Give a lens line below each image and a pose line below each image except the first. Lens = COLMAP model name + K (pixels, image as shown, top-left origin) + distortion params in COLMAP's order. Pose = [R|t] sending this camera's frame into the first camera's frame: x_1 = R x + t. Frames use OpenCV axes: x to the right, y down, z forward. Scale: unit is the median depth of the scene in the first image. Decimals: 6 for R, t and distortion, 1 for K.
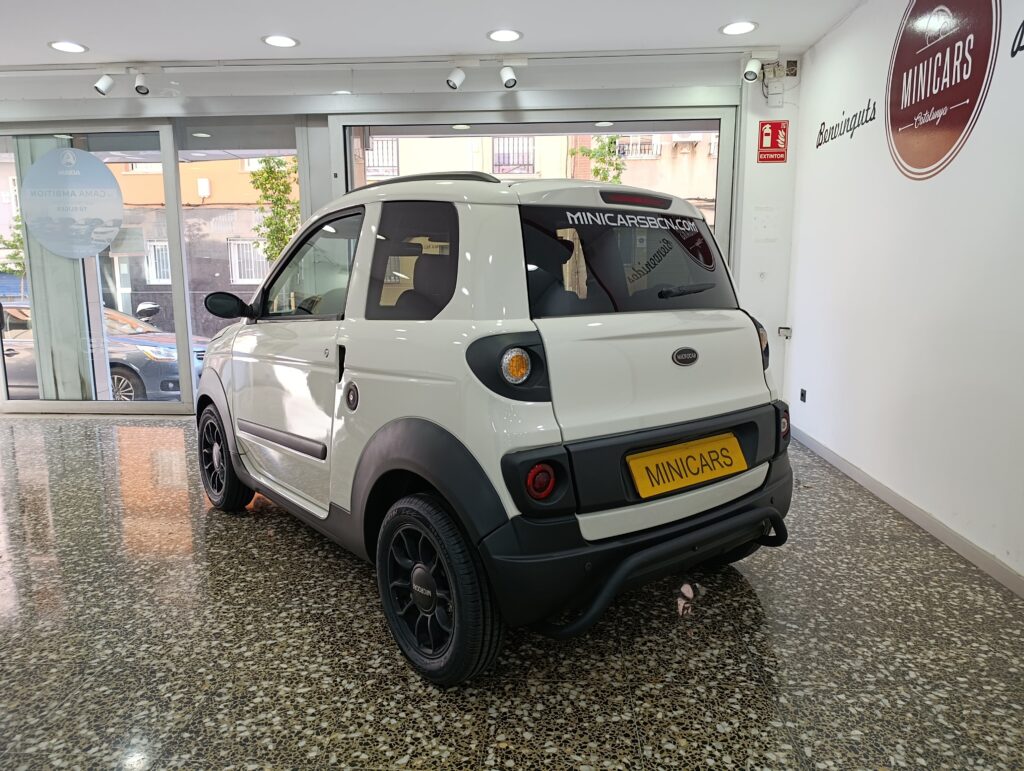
lens RADIAL K [[697.1, 0, 513.0], [0, 697.1, 382.0], [0, 0, 1]] dist [0.028541, -0.040015]
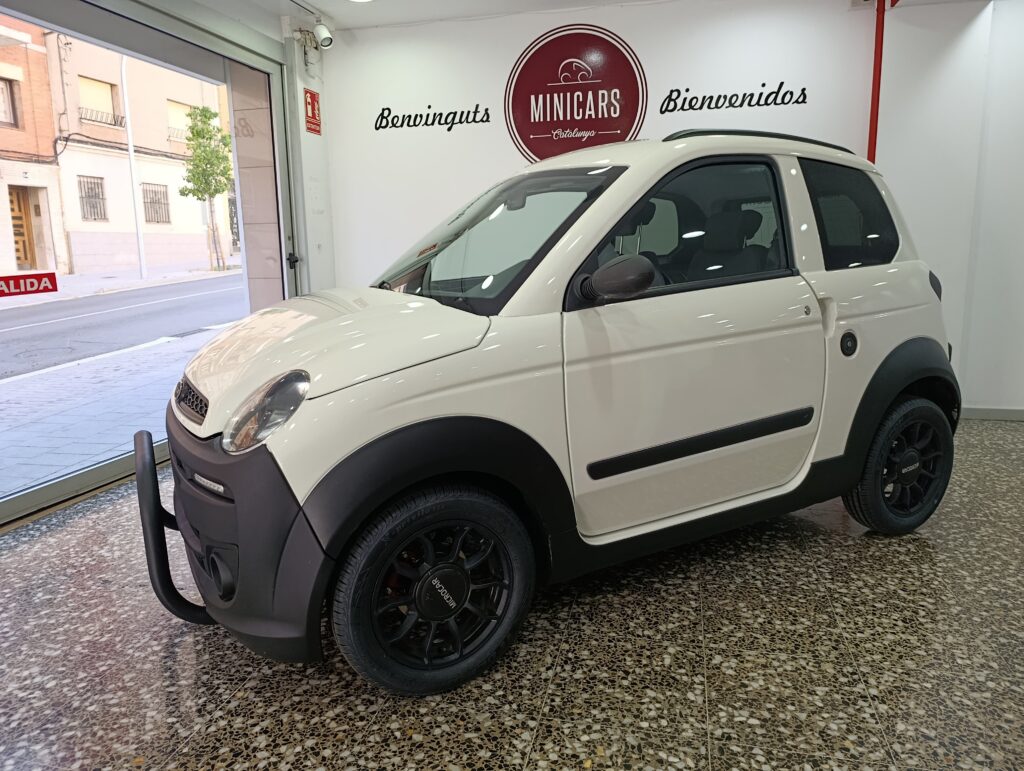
lens RADIAL K [[702.3, 0, 512.0], [0, 702.3, 373.8], [0, 0, 1]] dist [0.020826, -0.034340]
pose [[0.176673, -0.171084, 0.969287, -1.254199], [0.166103, 0.975836, 0.141965, -0.156449], [-0.970153, 0.135920, 0.200821, 1.185222]]
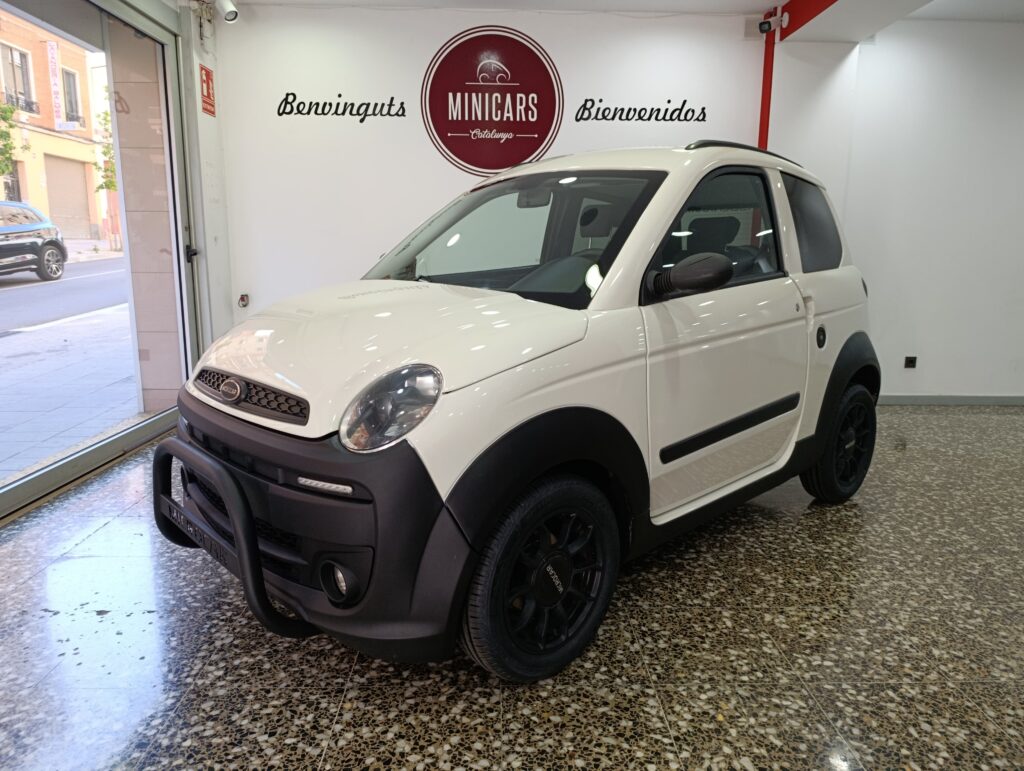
lens RADIAL K [[703.1, 0, 513.8], [0, 703.1, 388.7], [0, 0, 1]] dist [0.020727, -0.035766]
pose [[-0.083788, -0.188386, 0.978514, -1.290002], [0.142828, 0.969558, 0.198892, -0.194381], [-0.986195, 0.156424, -0.054331, 1.479527]]
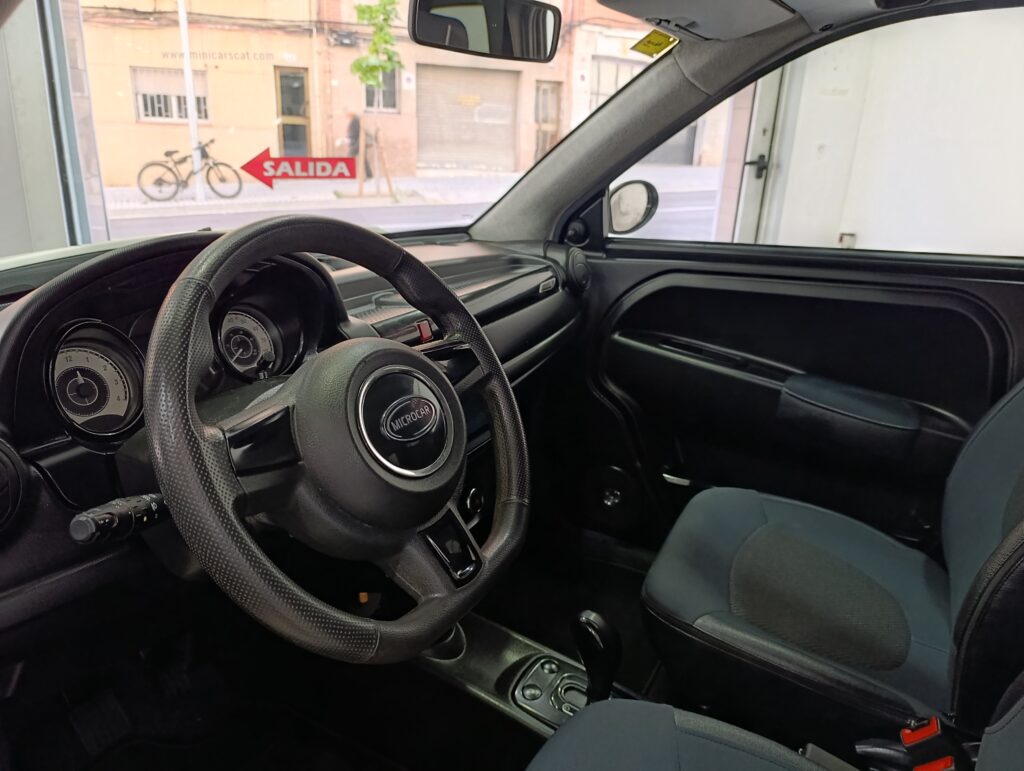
lens RADIAL K [[700.9, 0, 516.2], [0, 700.9, 373.8], [0, 0, 1]] dist [0.021574, -0.035489]
pose [[0.921597, -0.087011, 0.378269, -0.335822], [0.013329, 0.981069, 0.193197, -0.166712], [-0.387918, -0.173008, 0.905311, 1.045834]]
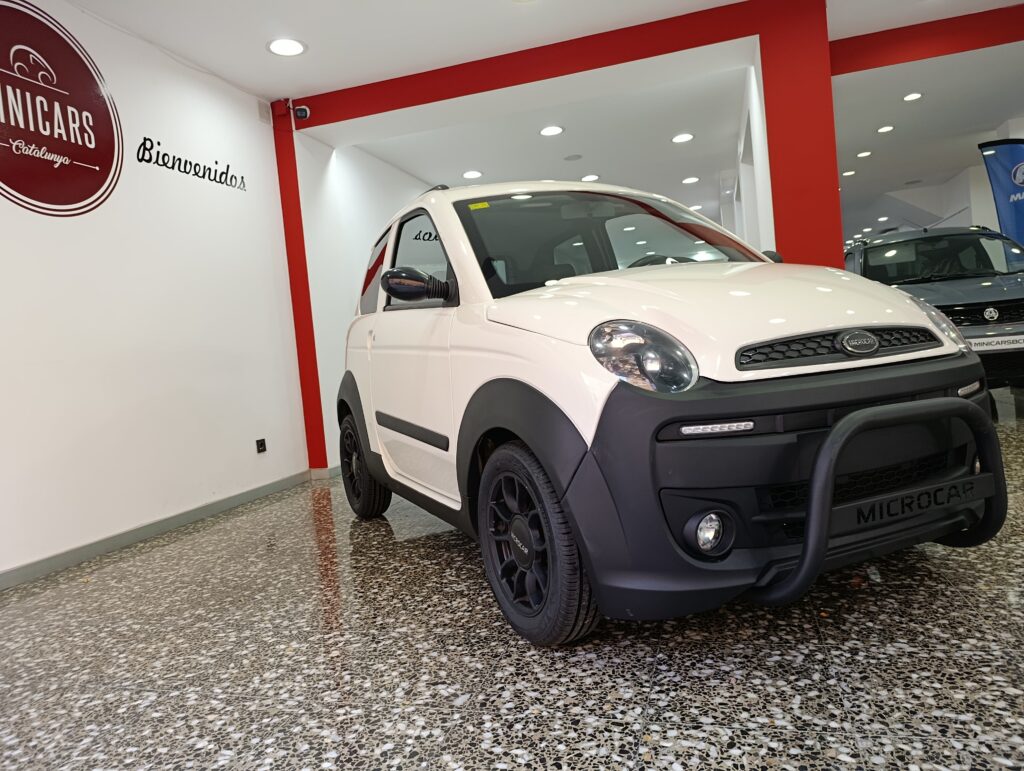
lens RADIAL K [[703.5, 0, 510.6], [0, 703.5, 376.1], [0, 0, 1]] dist [0.018391, -0.031459]
pose [[-0.968541, 0.084981, 0.233894, -0.336269], [0.129634, 0.974583, 0.182709, -0.221856], [-0.212422, 0.207282, -0.954940, 2.479365]]
